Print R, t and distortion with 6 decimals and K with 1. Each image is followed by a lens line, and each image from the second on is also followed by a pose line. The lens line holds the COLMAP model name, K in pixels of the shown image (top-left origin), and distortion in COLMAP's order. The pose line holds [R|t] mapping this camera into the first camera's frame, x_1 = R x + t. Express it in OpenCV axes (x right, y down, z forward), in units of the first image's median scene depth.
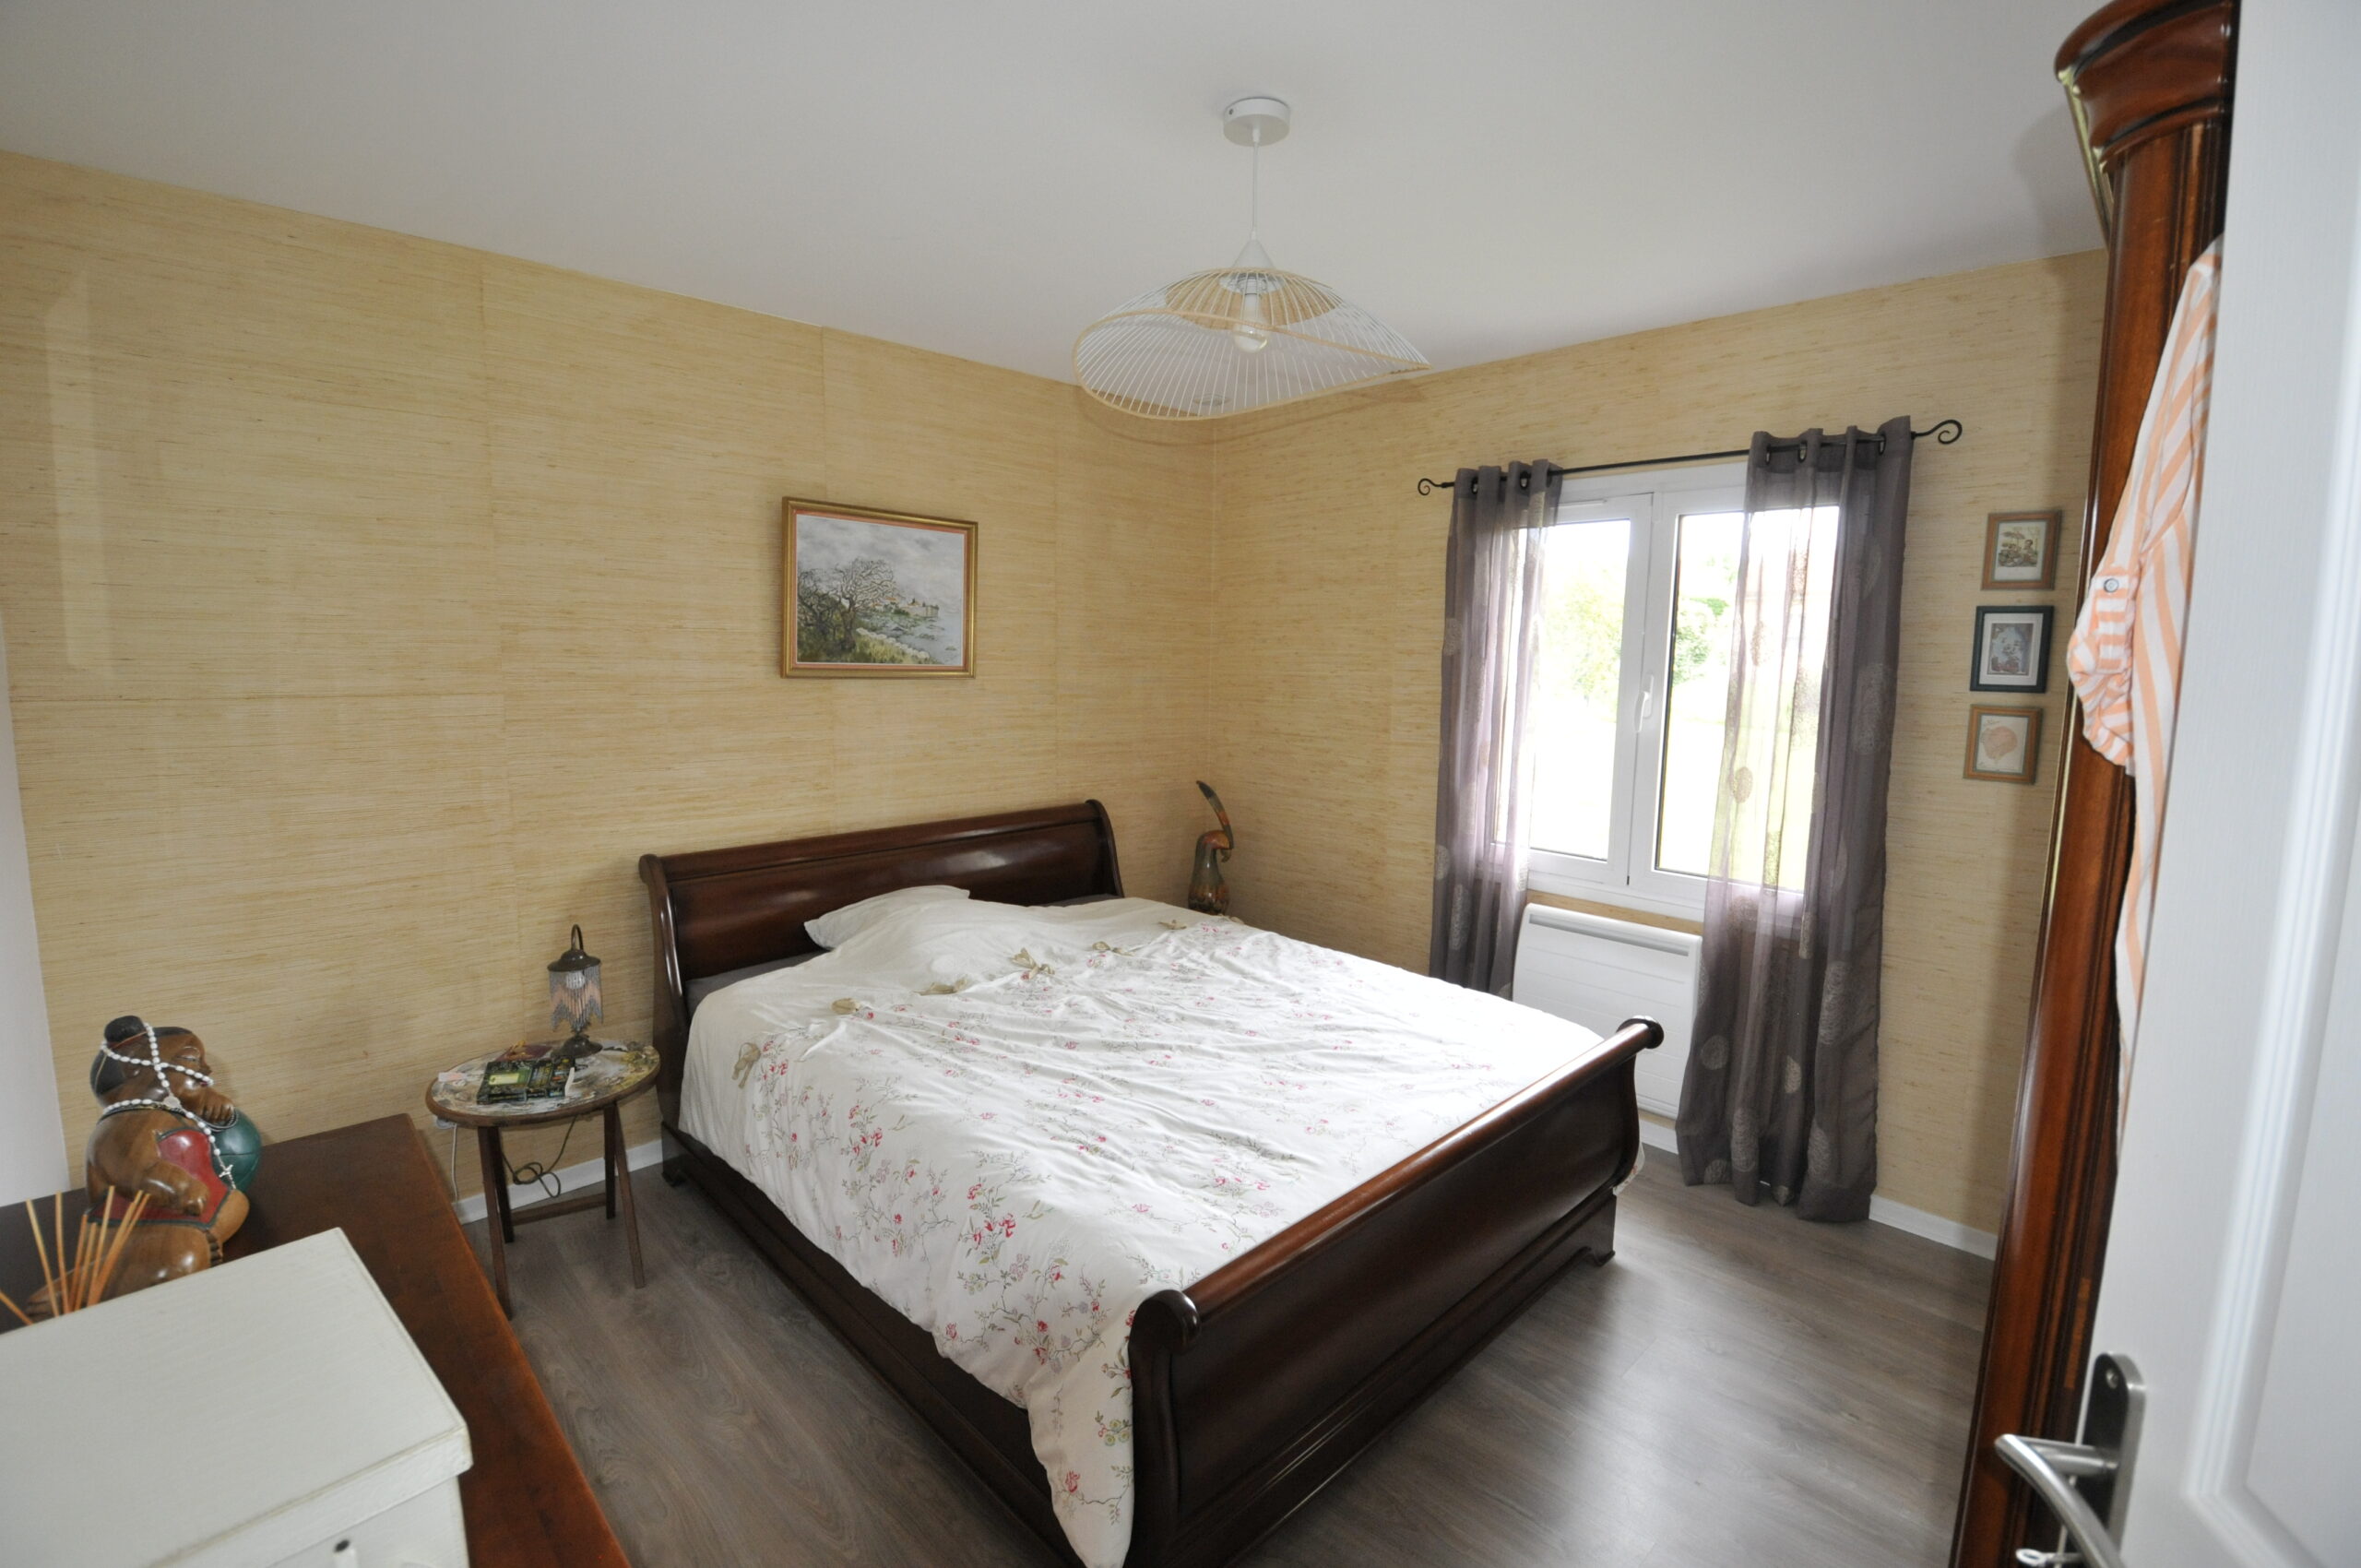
lens RADIAL K [[1036.6, 0, 1174.9], [0, 1036.6, 769.2], [0, 0, 1]] dist [0.001222, -0.017164]
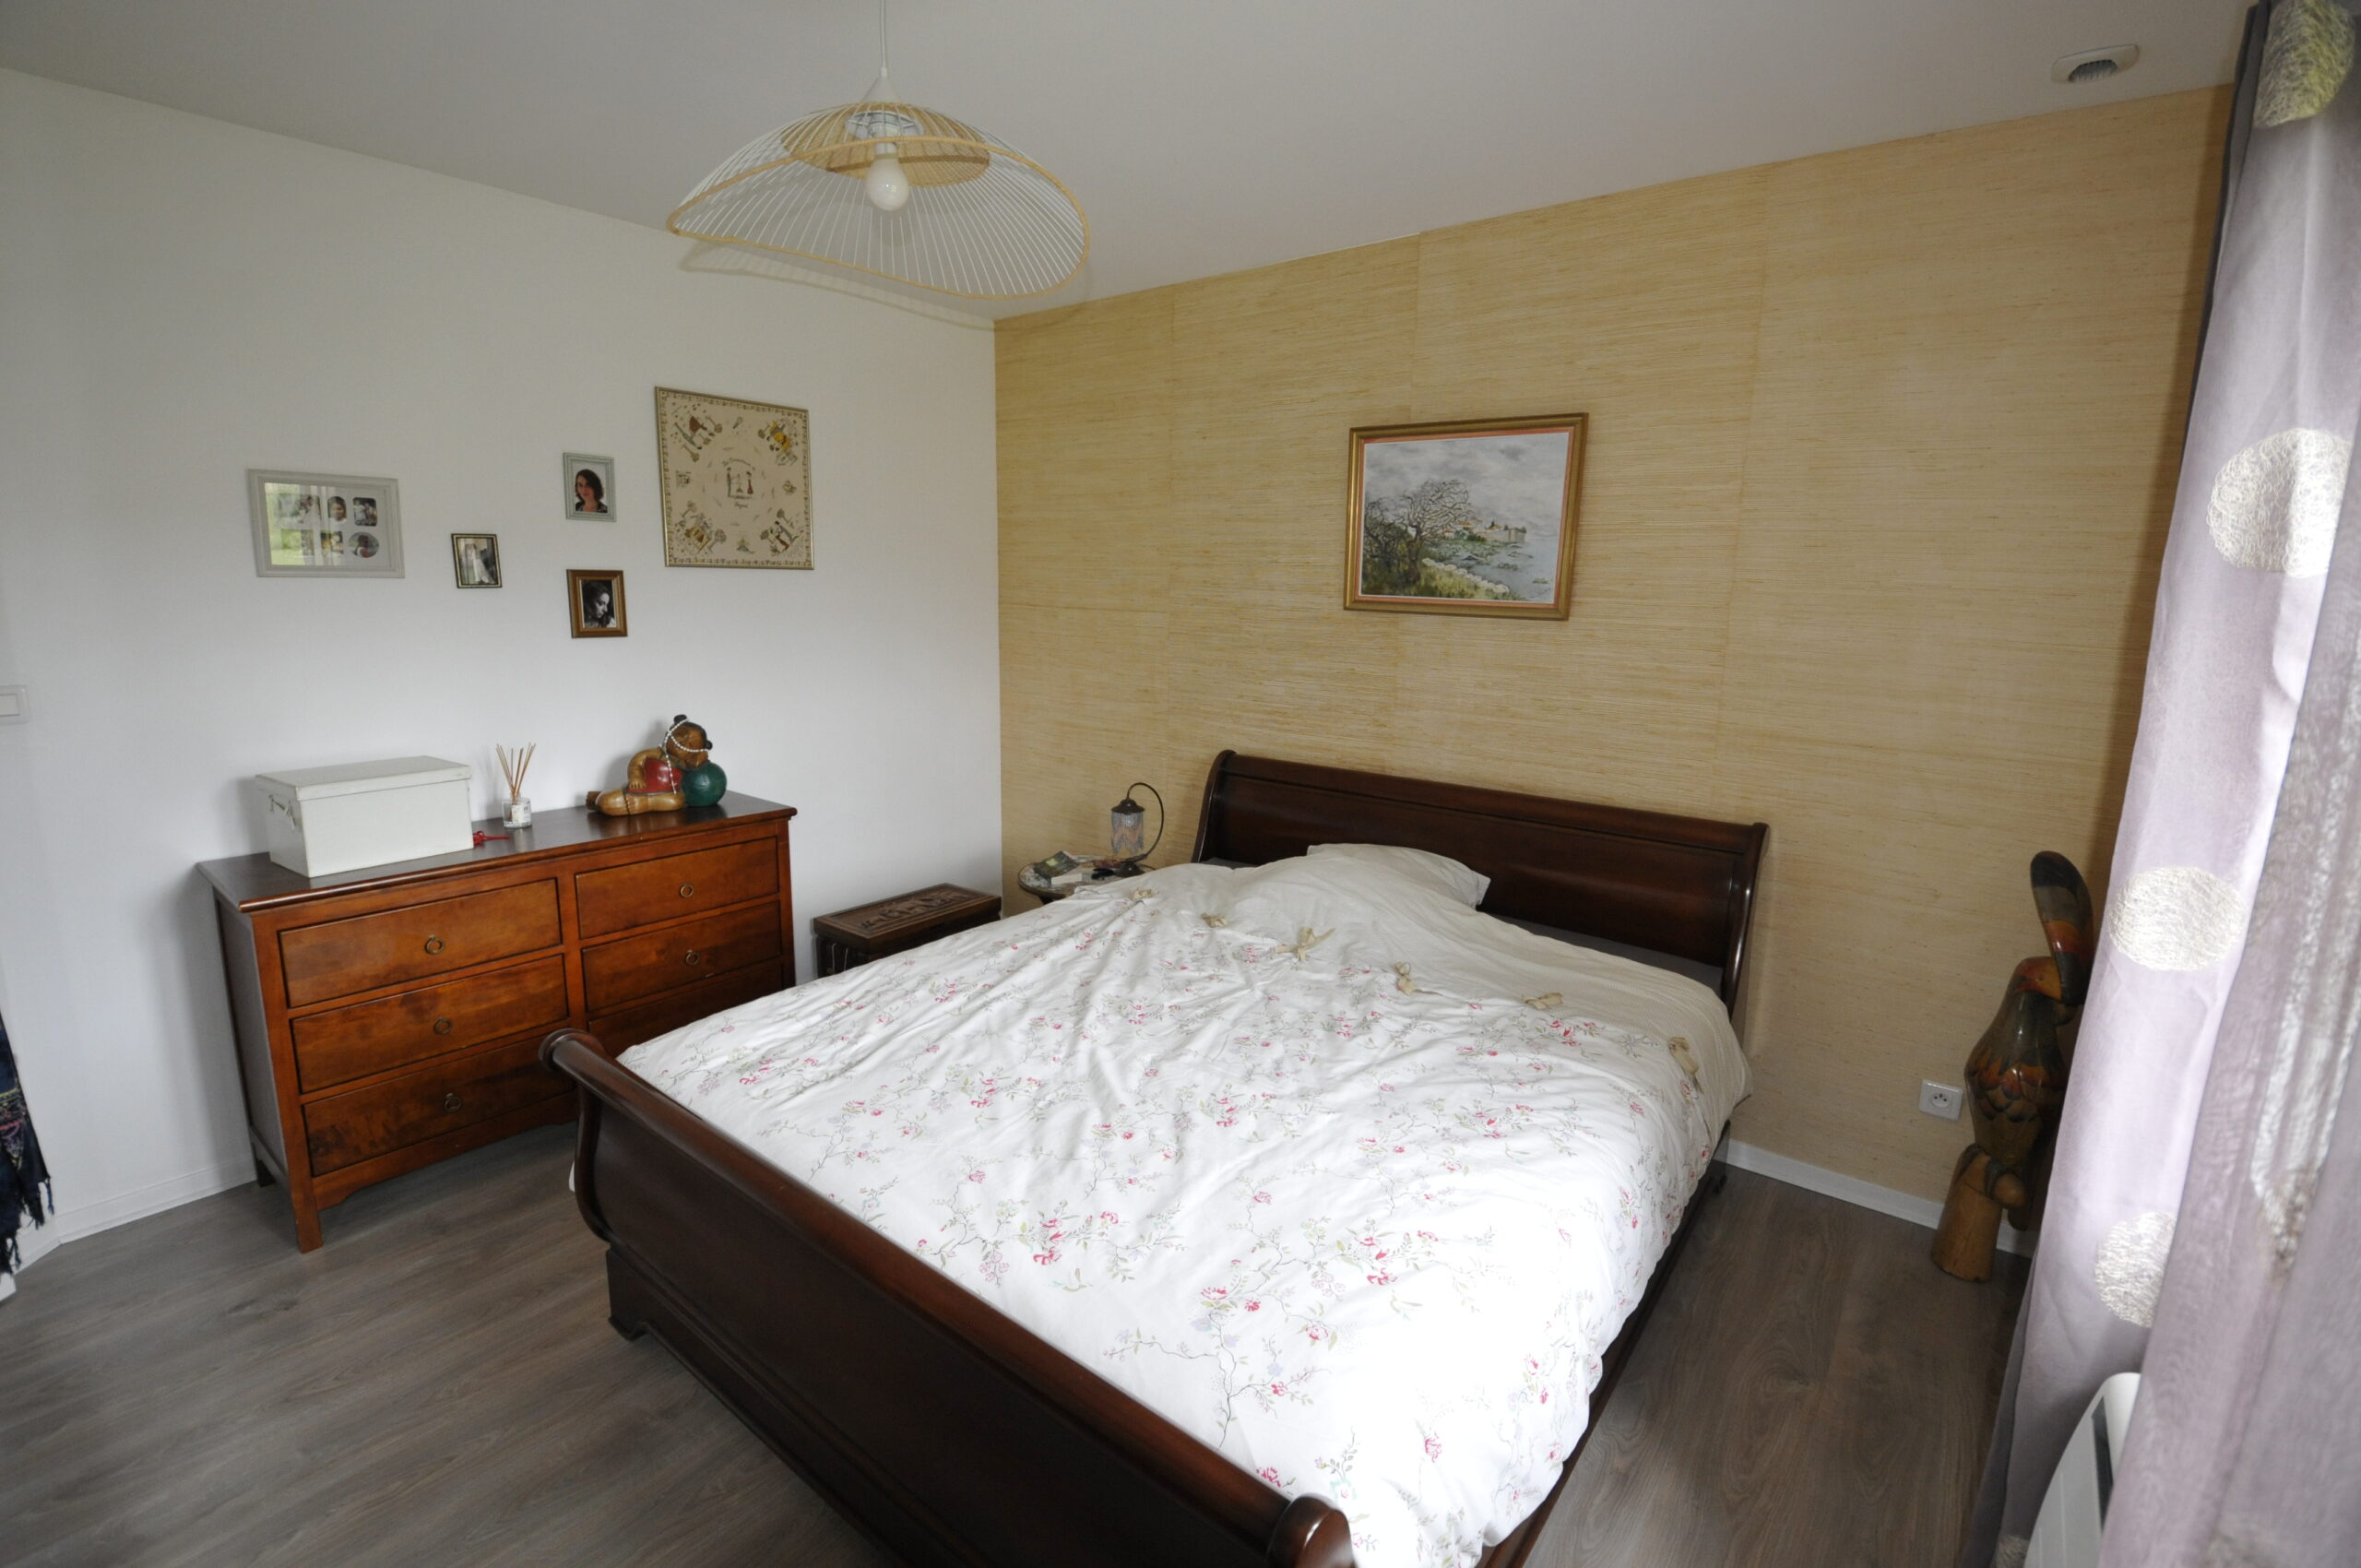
lens RADIAL K [[1036.6, 0, 1186.5], [0, 1036.6, 769.0], [0, 0, 1]] dist [0.001222, -0.017164]
pose [[0.128463, 0.160001, -0.978722, 0.645610], [-0.134687, 0.980570, 0.142624, -0.060313], [0.982526, 0.113500, 0.147518, 0.735607]]
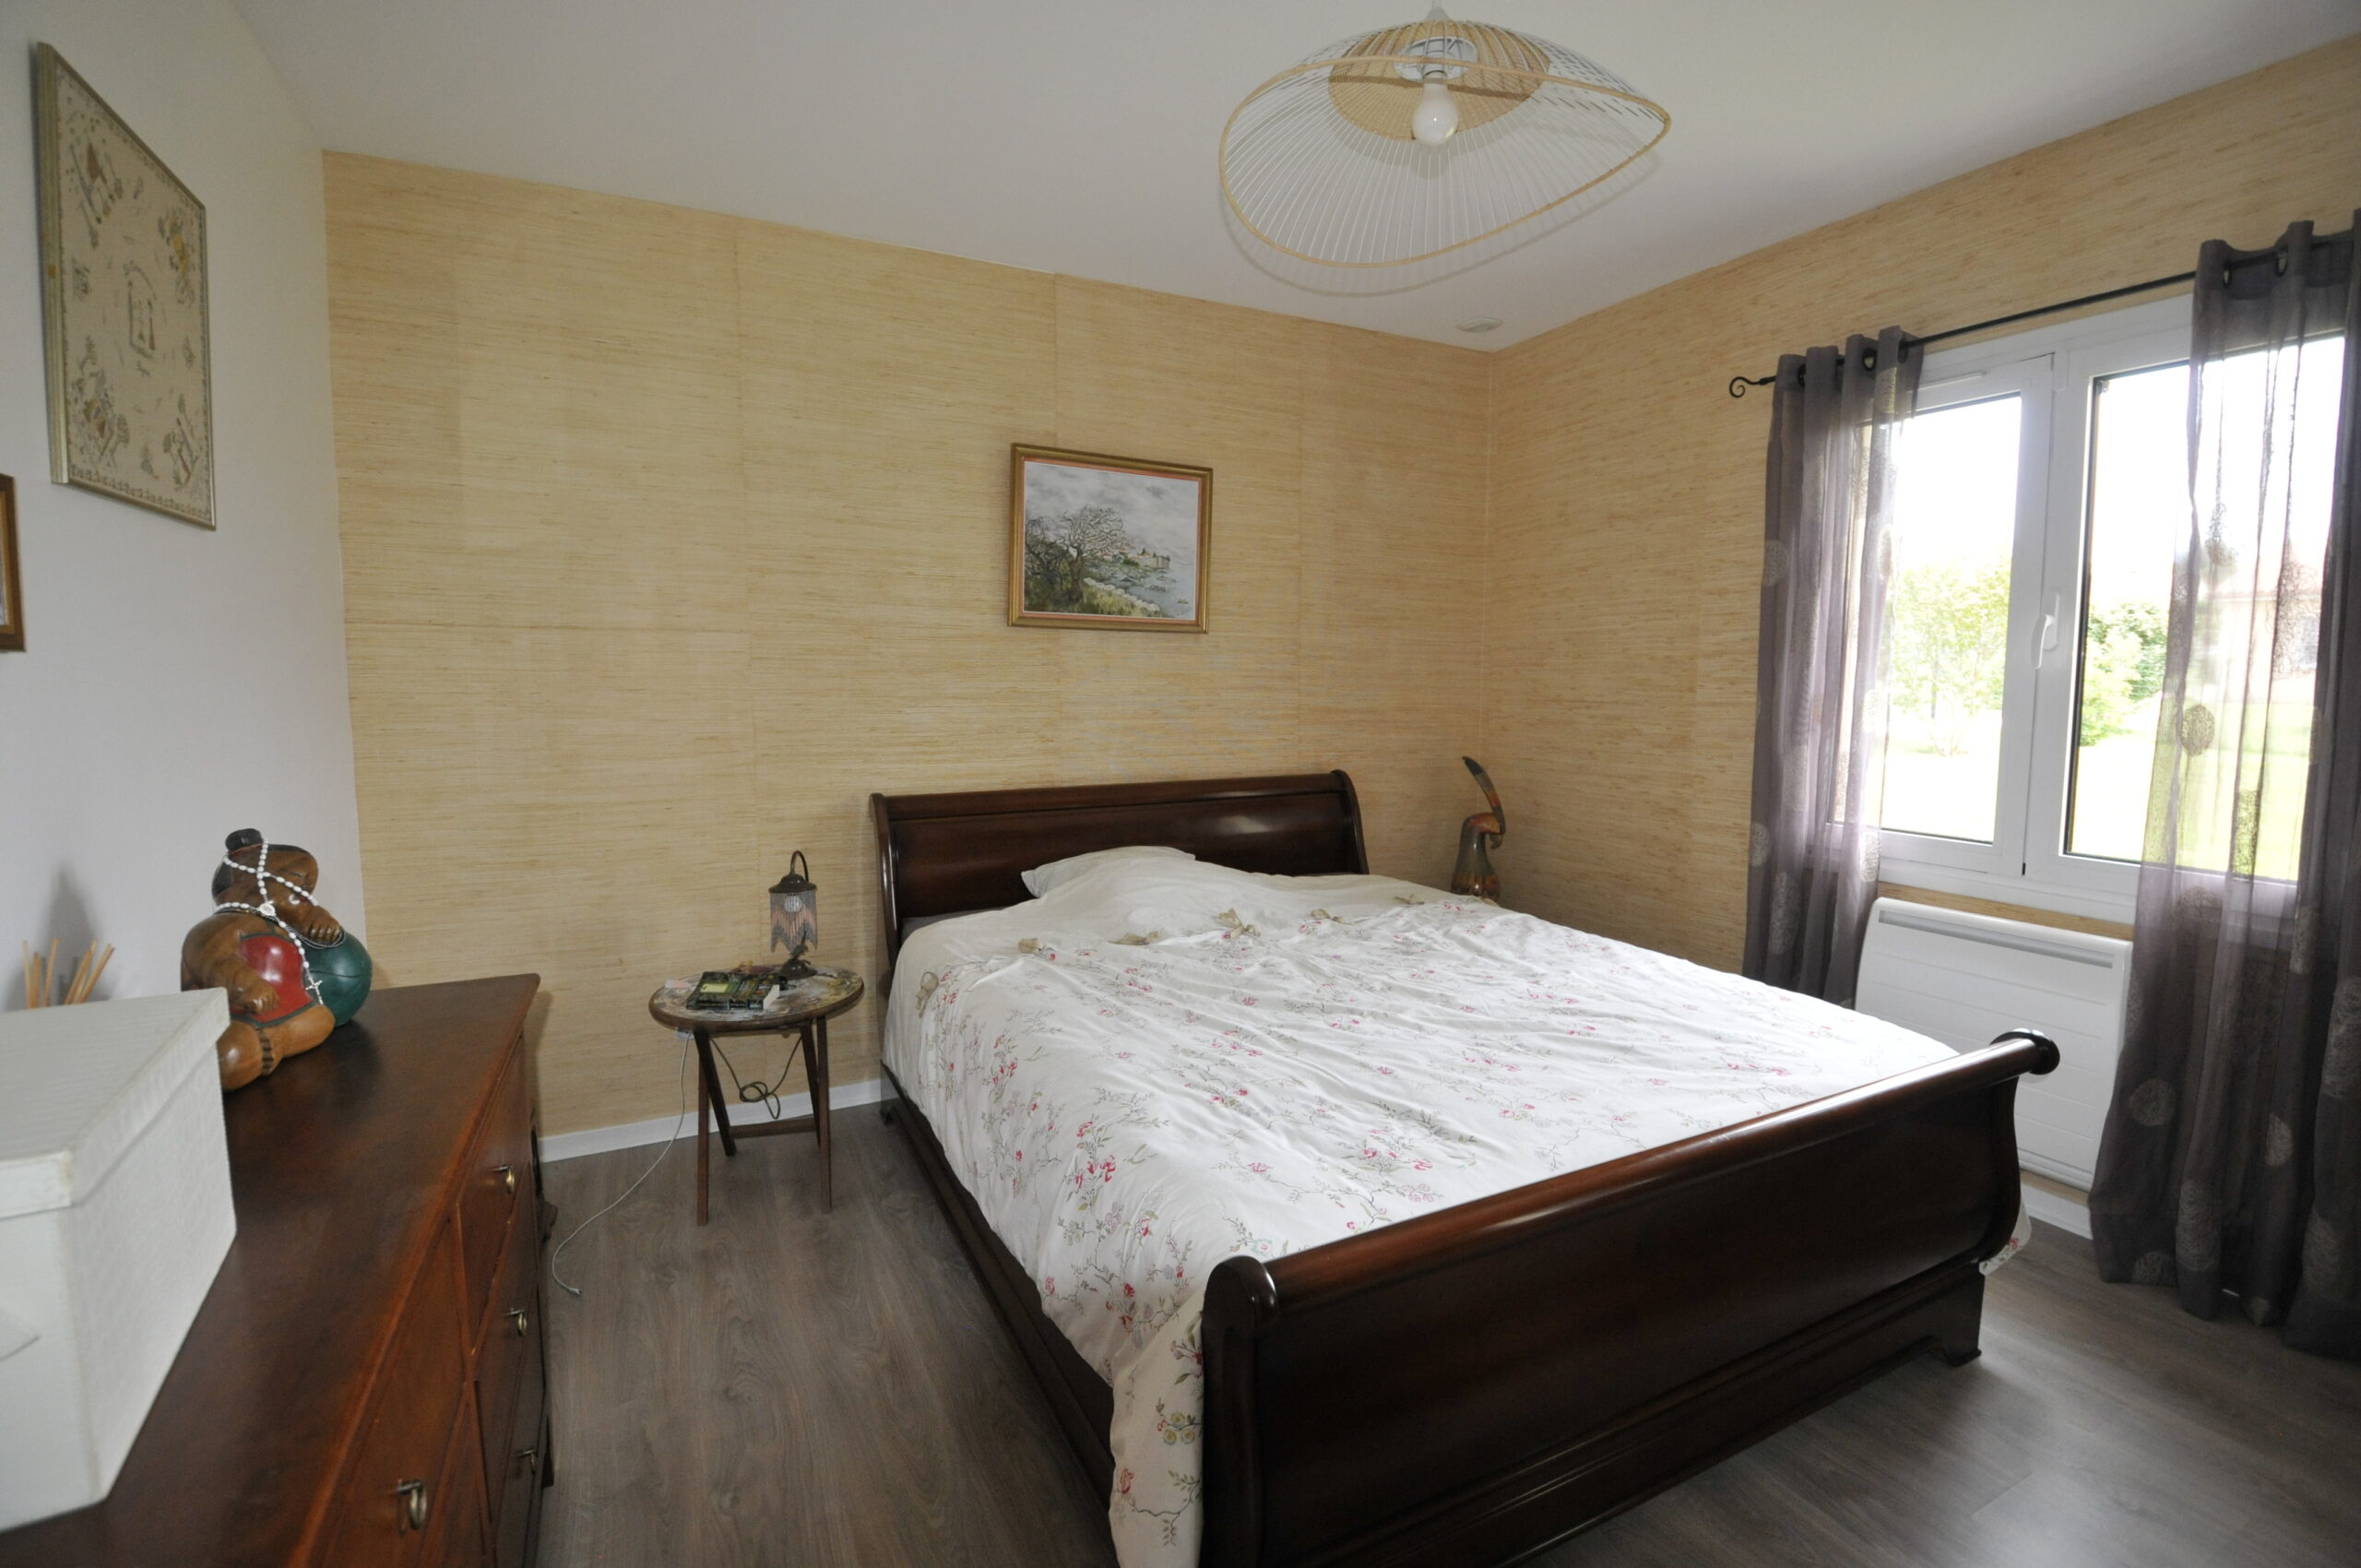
lens RADIAL K [[1036.6, 0, 1182.9], [0, 1036.6, 769.5], [0, 0, 1]] dist [0.001222, -0.017164]
pose [[0.953315, 0.013434, -0.301678, 0.086196], [-0.022393, 0.999404, -0.026259, 0.074300], [0.301146, 0.031789, 0.953048, 0.108232]]
